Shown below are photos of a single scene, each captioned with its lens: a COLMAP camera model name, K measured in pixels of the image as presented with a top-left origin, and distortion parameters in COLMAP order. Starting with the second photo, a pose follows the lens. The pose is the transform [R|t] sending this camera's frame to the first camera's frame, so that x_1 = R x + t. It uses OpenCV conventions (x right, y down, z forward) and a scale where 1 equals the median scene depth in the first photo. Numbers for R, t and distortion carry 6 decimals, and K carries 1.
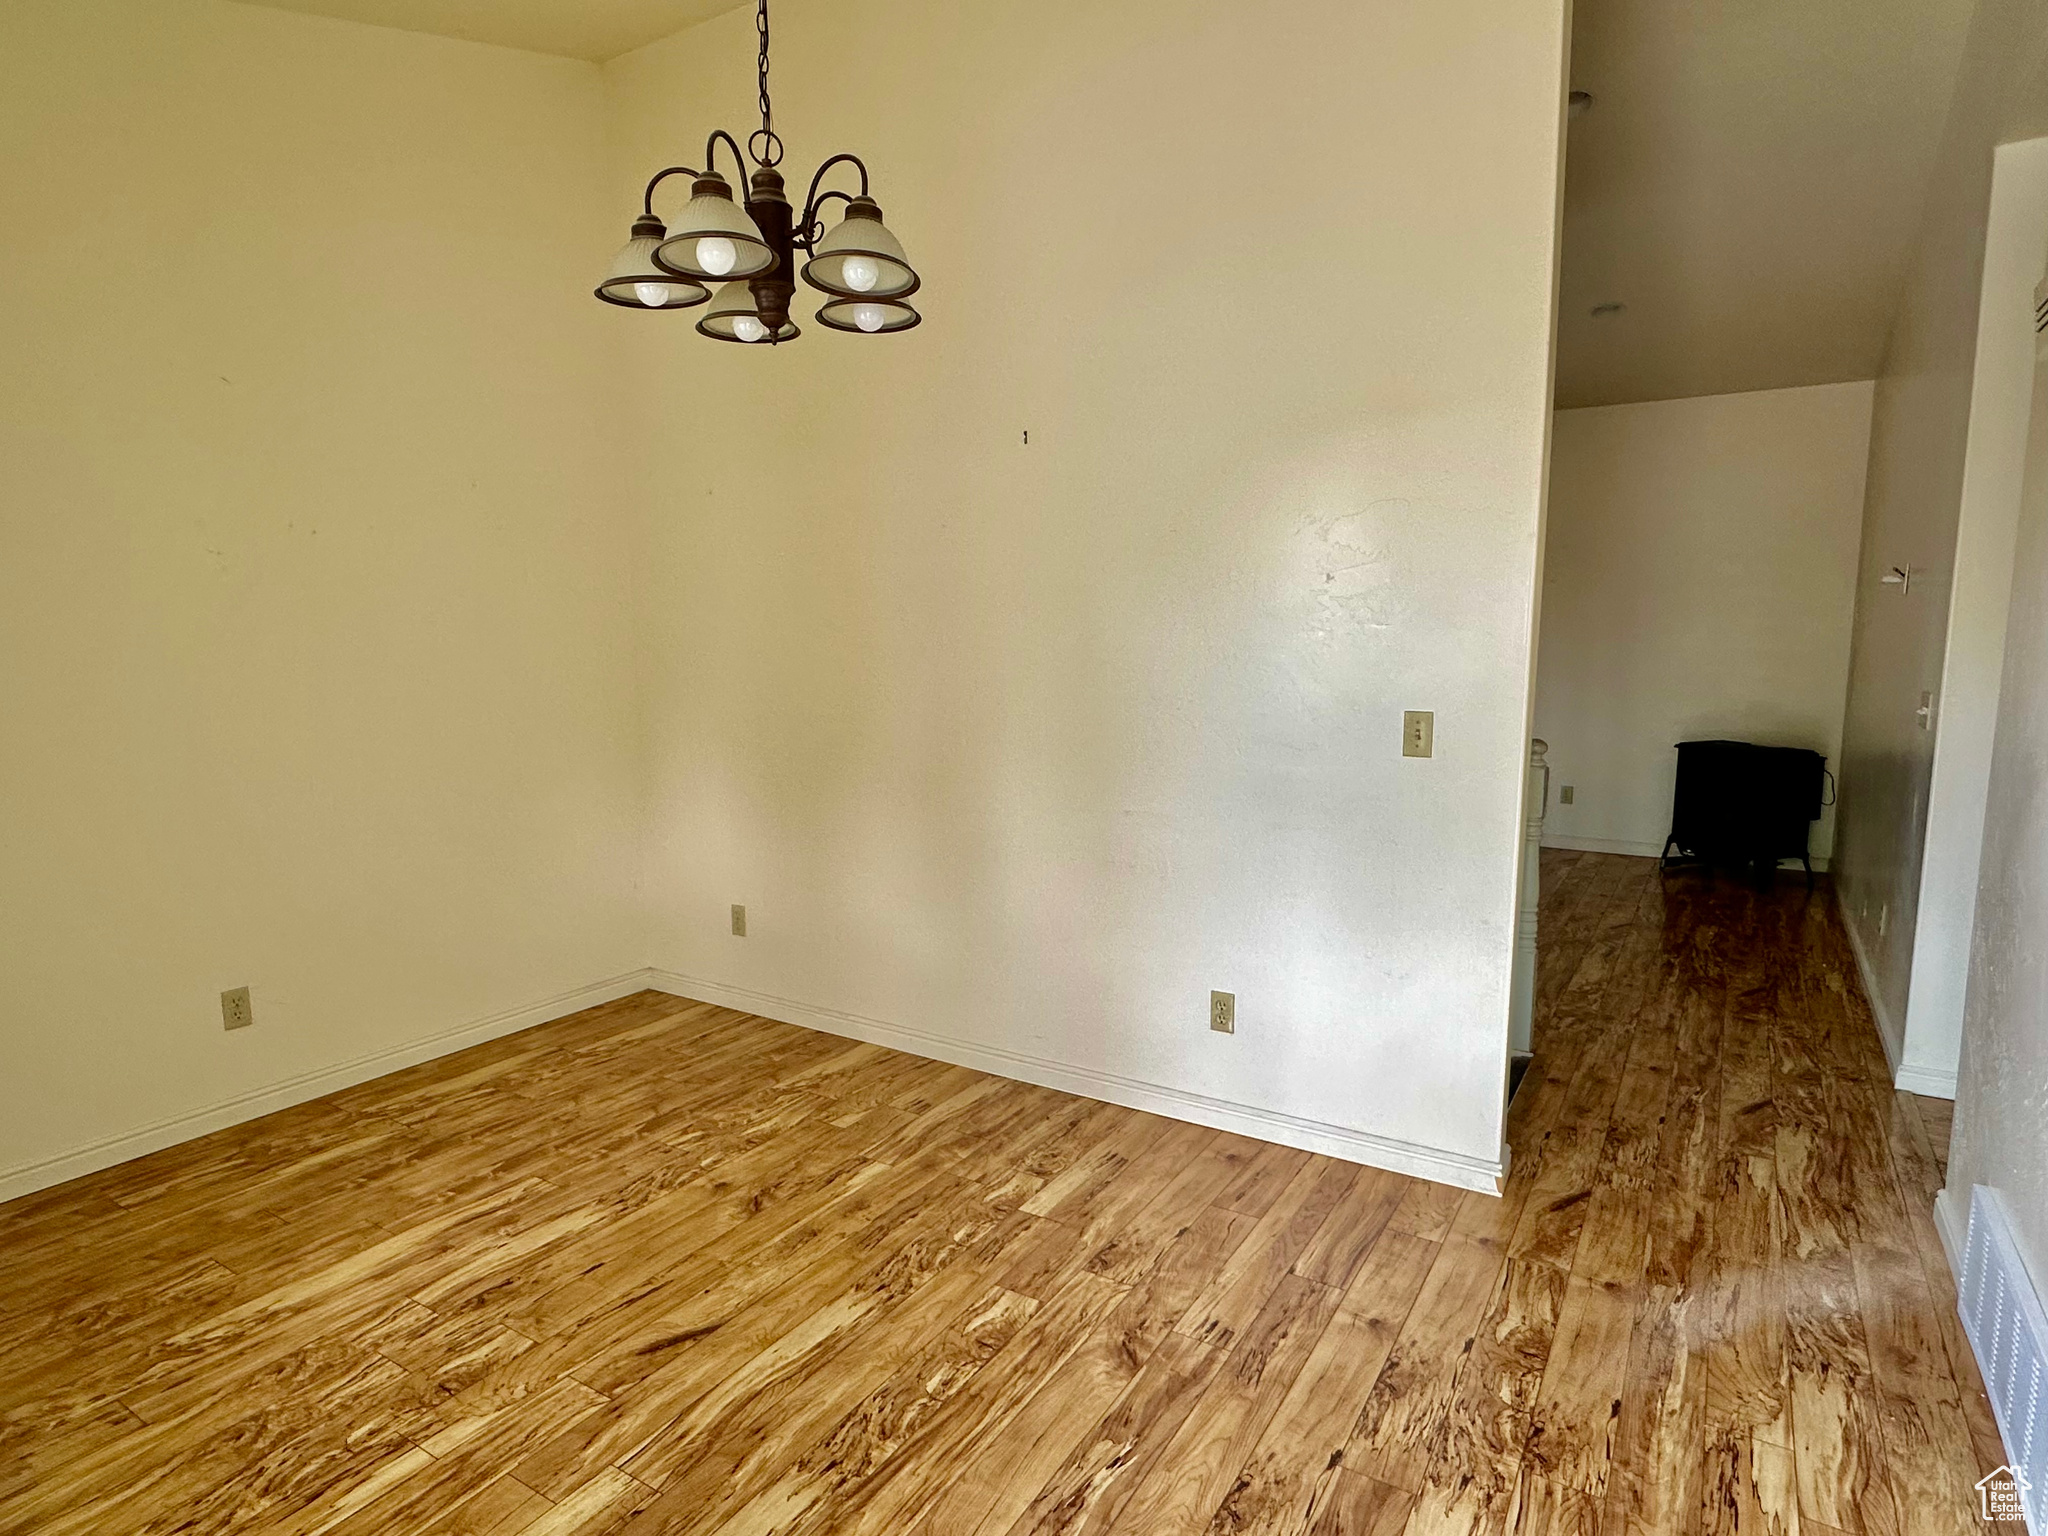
lens RADIAL K [[1143.2, 0, 1019.7], [0, 1143.2, 769.3], [0, 0, 1]] dist [-0.002116, -0.000325]
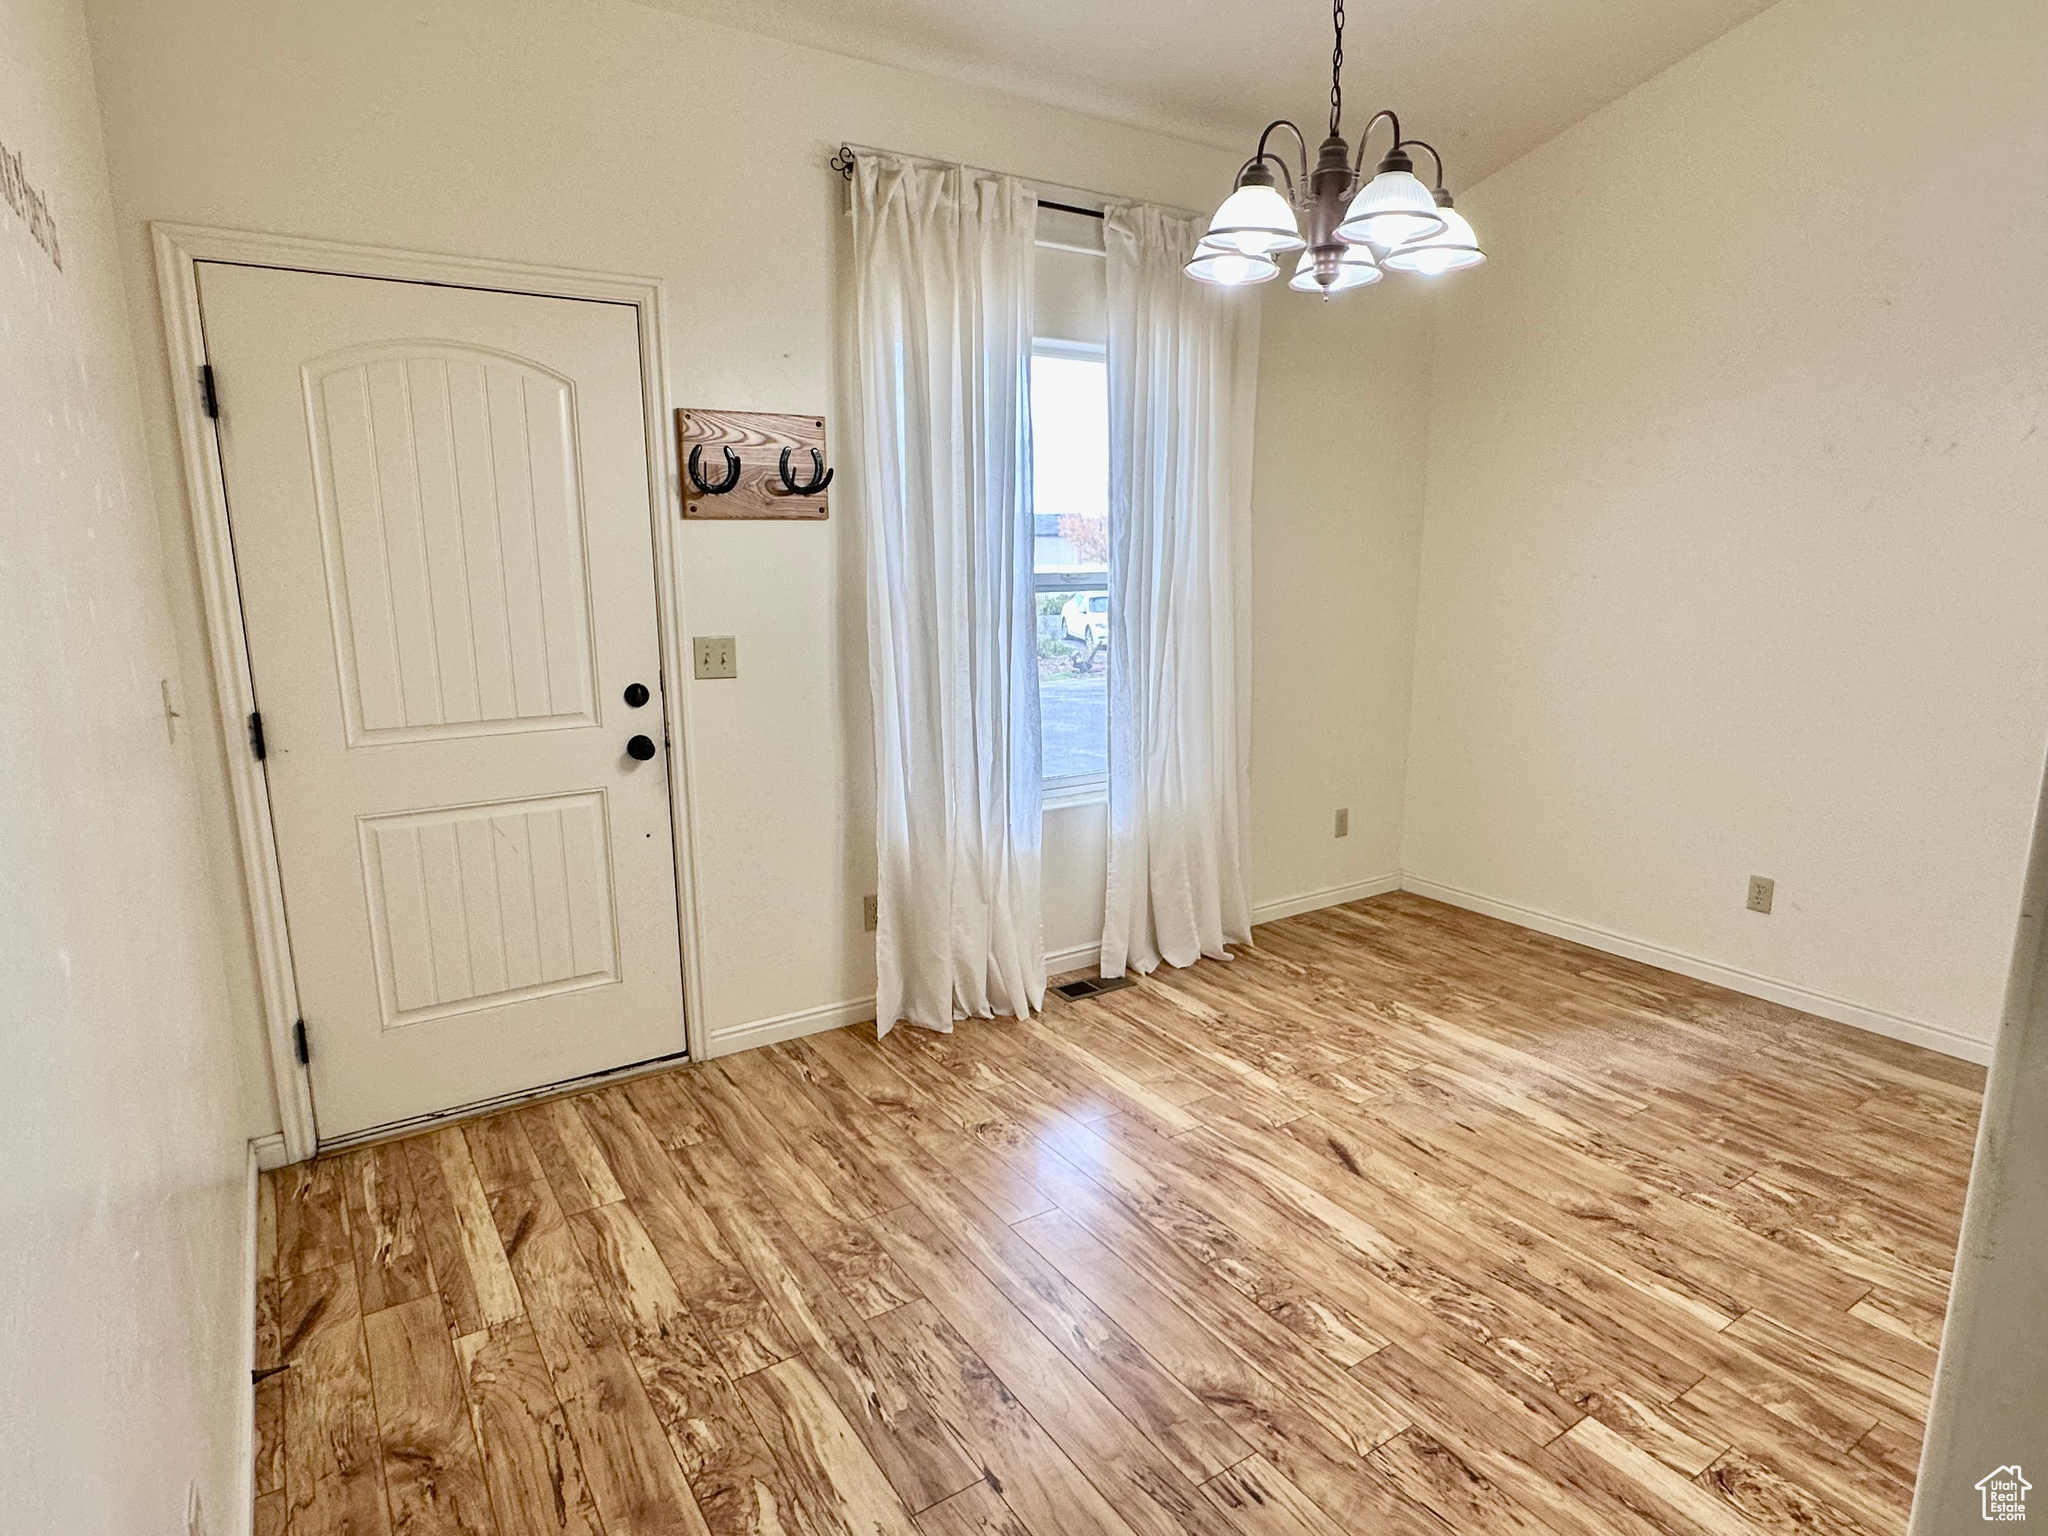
lens RADIAL K [[1143.2, 0, 1019.7], [0, 1143.2, 769.3], [0, 0, 1]] dist [-0.002116, -0.000325]
pose [[-0.416803, 0.182860, -0.890414, 0.721944], [-0.108667, 0.962509, 0.248533, -0.131431], [0.902478, 0.200348, -0.381305, 0.922680]]
